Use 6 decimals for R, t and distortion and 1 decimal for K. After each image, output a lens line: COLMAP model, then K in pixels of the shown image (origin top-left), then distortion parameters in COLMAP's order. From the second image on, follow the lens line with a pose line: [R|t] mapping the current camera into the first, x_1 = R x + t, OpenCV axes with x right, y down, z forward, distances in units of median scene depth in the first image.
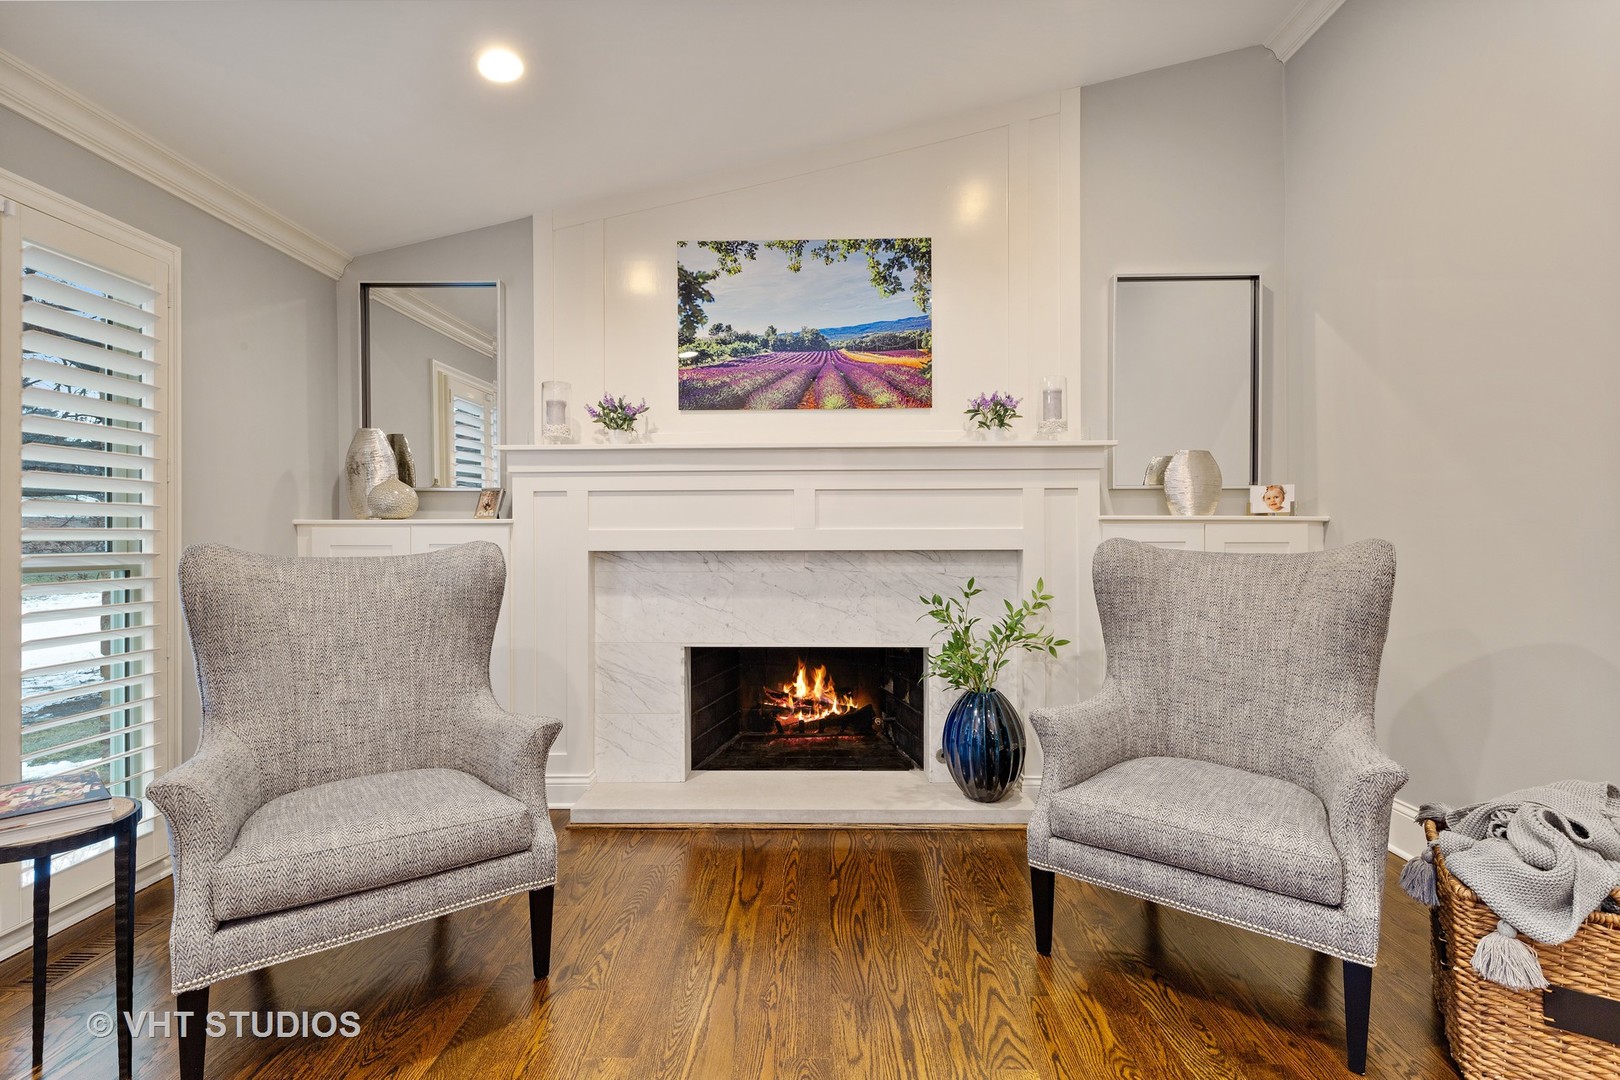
lens RADIAL K [[729.4, 0, 822.3], [0, 729.4, 534.1], [0, 0, 1]] dist [0.009860, -0.002935]
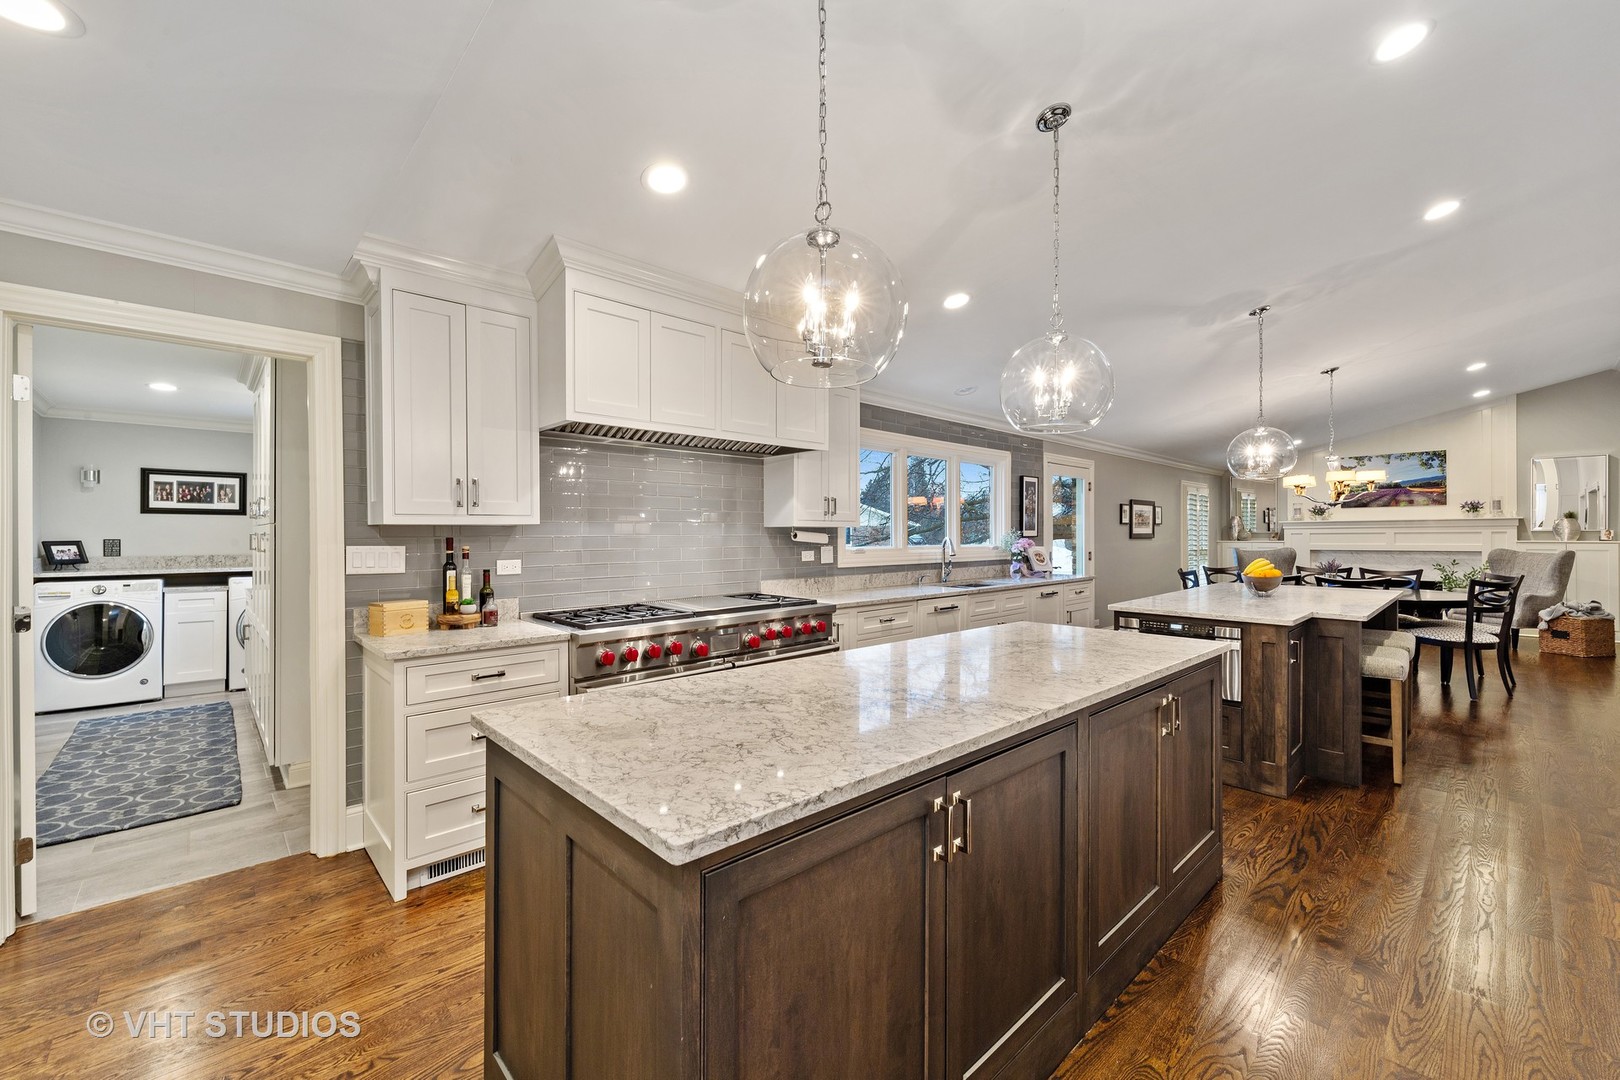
lens RADIAL K [[626.2, 0, 819.8], [0, 626.2, 537.6], [0, 0, 1]] dist [-0.000775, -0.001440]
pose [[0.666072, -0.001718, -0.745886, 0.353576], [0.007157, 0.999966, 0.004089, -0.064505], [0.745853, -0.008062, 0.666061, -2.726251]]
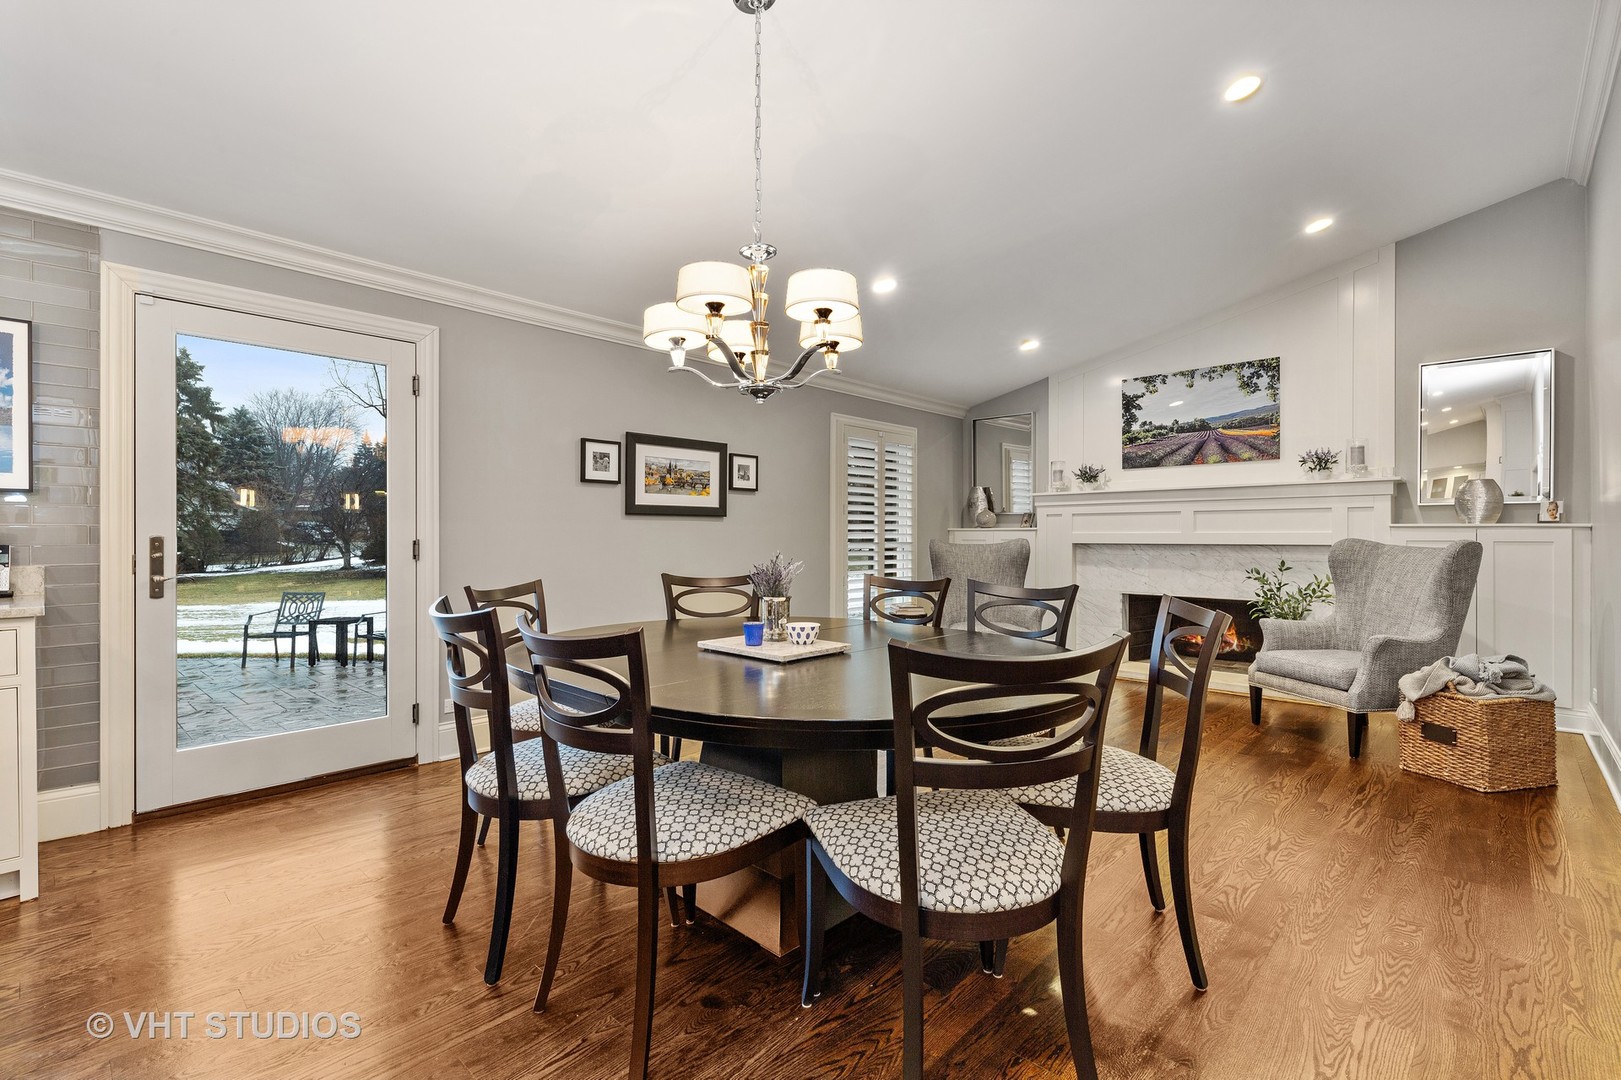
lens RADIAL K [[729.9, 0, 795.1], [0, 729.9, 534.7], [0, 0, 1]] dist [0.009860, -0.002935]
pose [[0.722450, 0.002291, -0.691419, 0.503236], [0.001202, 0.999989, 0.004570, -0.010560], [0.691422, -0.004133, 0.722440, -0.958247]]
